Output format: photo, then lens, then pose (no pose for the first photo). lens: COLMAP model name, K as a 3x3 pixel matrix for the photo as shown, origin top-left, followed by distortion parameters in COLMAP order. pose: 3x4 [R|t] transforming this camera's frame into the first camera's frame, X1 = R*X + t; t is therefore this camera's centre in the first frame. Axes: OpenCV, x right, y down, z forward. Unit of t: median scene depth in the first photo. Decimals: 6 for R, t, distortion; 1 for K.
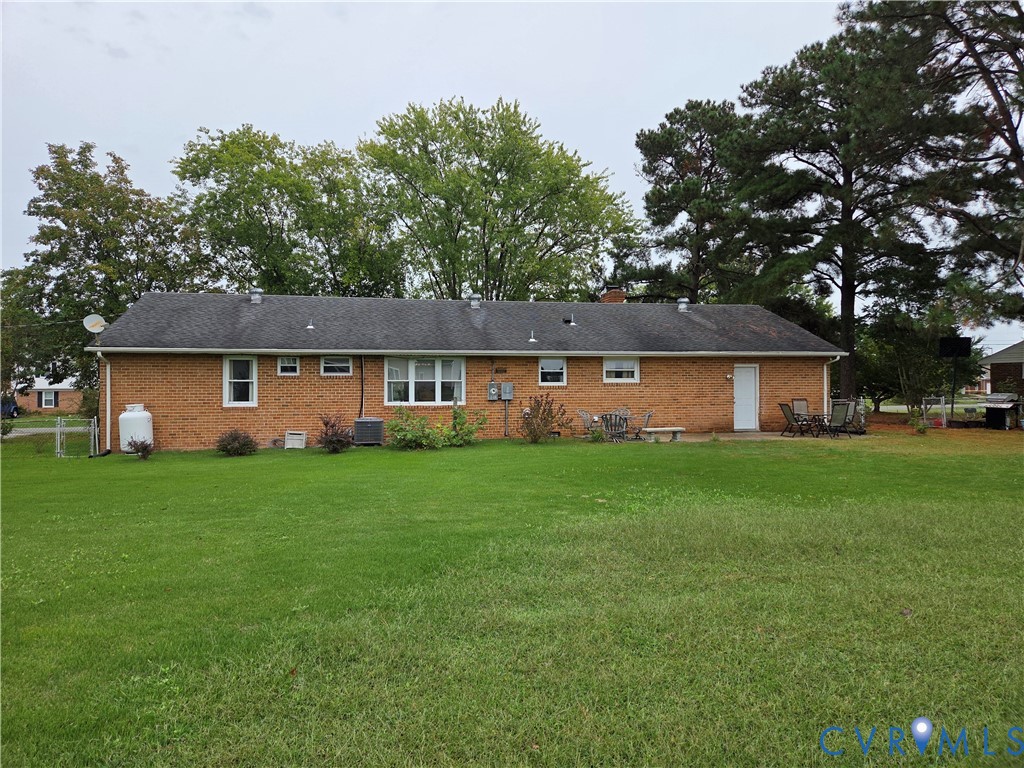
lens RADIAL K [[683.0, 0, 502.1], [0, 683.0, 389.5], [0, 0, 1]] dist [0.064367, -0.054895]
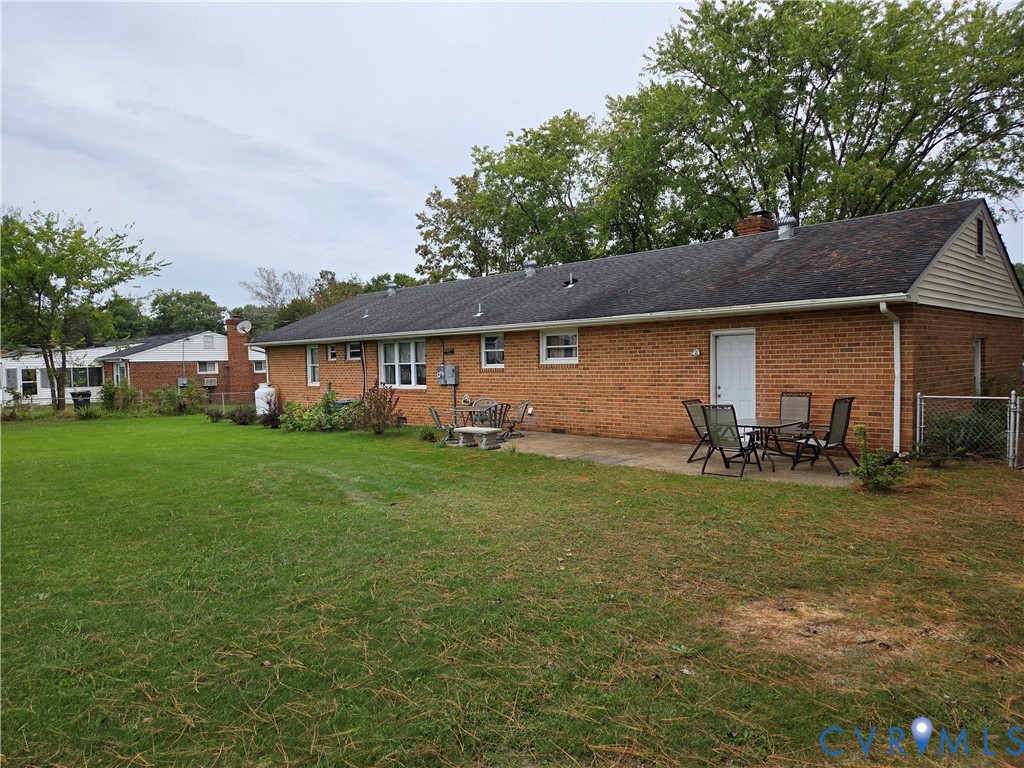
lens RADIAL K [[683.0, 0, 502.1], [0, 683.0, 389.5], [0, 0, 1]] dist [0.064367, -0.054895]
pose [[0.538945, 0.027981, -0.841876, 0.779715], [0.020194, 0.998732, 0.046122, -0.017926], [0.842099, -0.041858, 0.537697, 0.560861]]
